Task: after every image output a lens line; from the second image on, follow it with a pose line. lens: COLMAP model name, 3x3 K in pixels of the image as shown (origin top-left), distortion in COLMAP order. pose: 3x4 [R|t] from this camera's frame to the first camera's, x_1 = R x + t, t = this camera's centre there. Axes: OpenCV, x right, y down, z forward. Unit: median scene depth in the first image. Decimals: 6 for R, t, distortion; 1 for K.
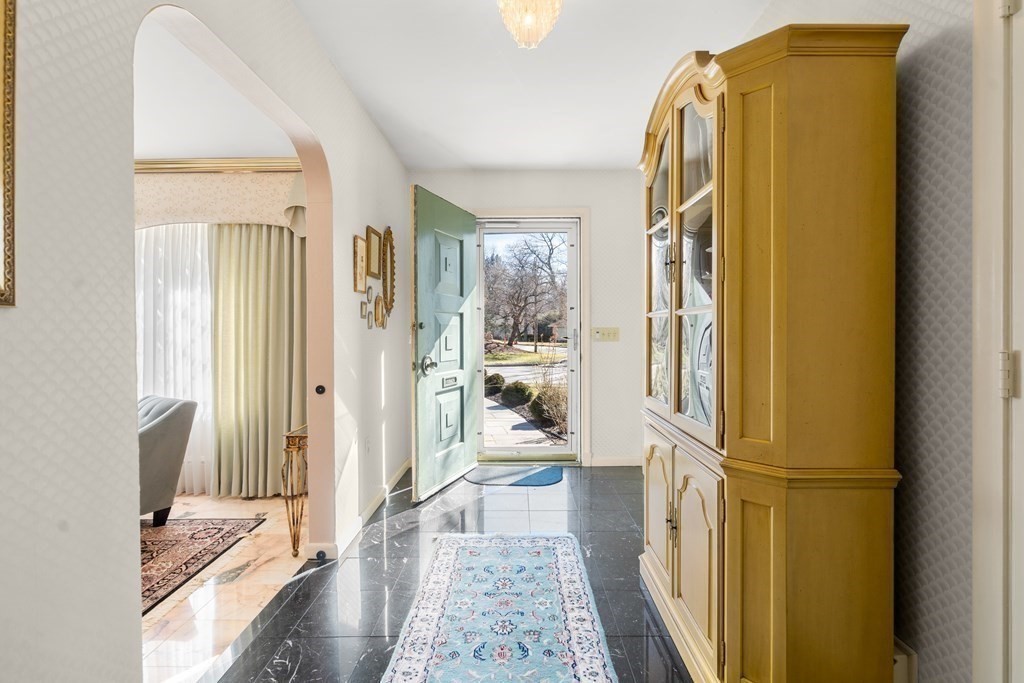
lens RADIAL K [[484.2, 0, 514.1], [0, 484.2, 336.8], [0, 0, 1]] dist [-0.001334, 0.000177]
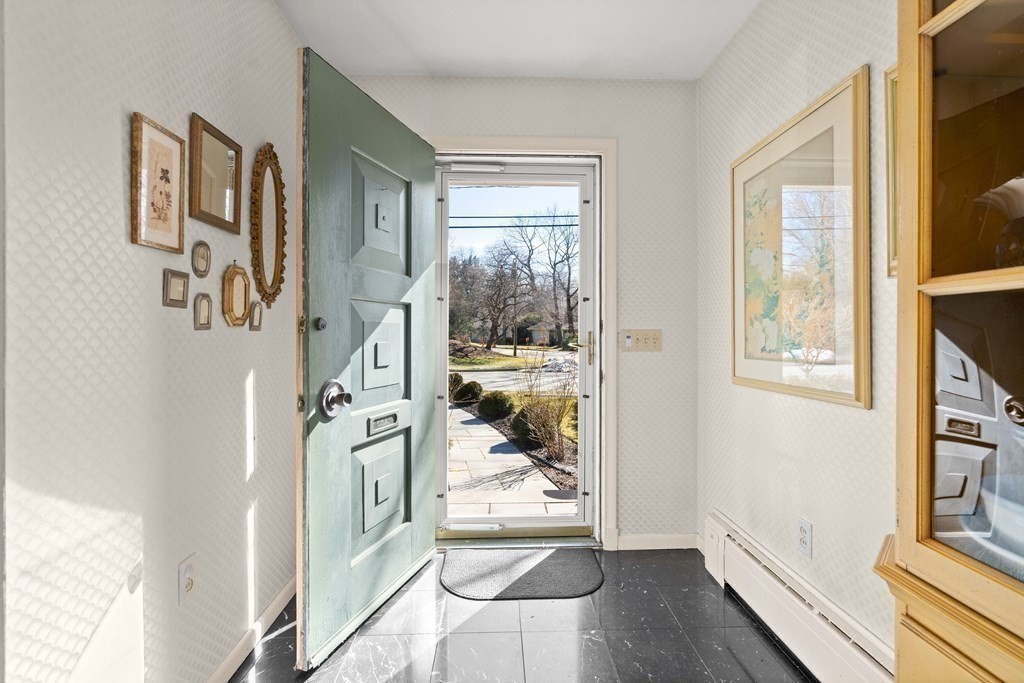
lens RADIAL K [[484.2, 0, 515.9], [0, 484.2, 336.2], [0, 0, 1]] dist [-0.001334, 0.000177]
pose [[0.998797, 0.004120, 0.048861, -0.004701], [-0.003771, 0.999967, -0.007238, -0.005366], [-0.048889, 0.007045, 0.998779, 0.373672]]
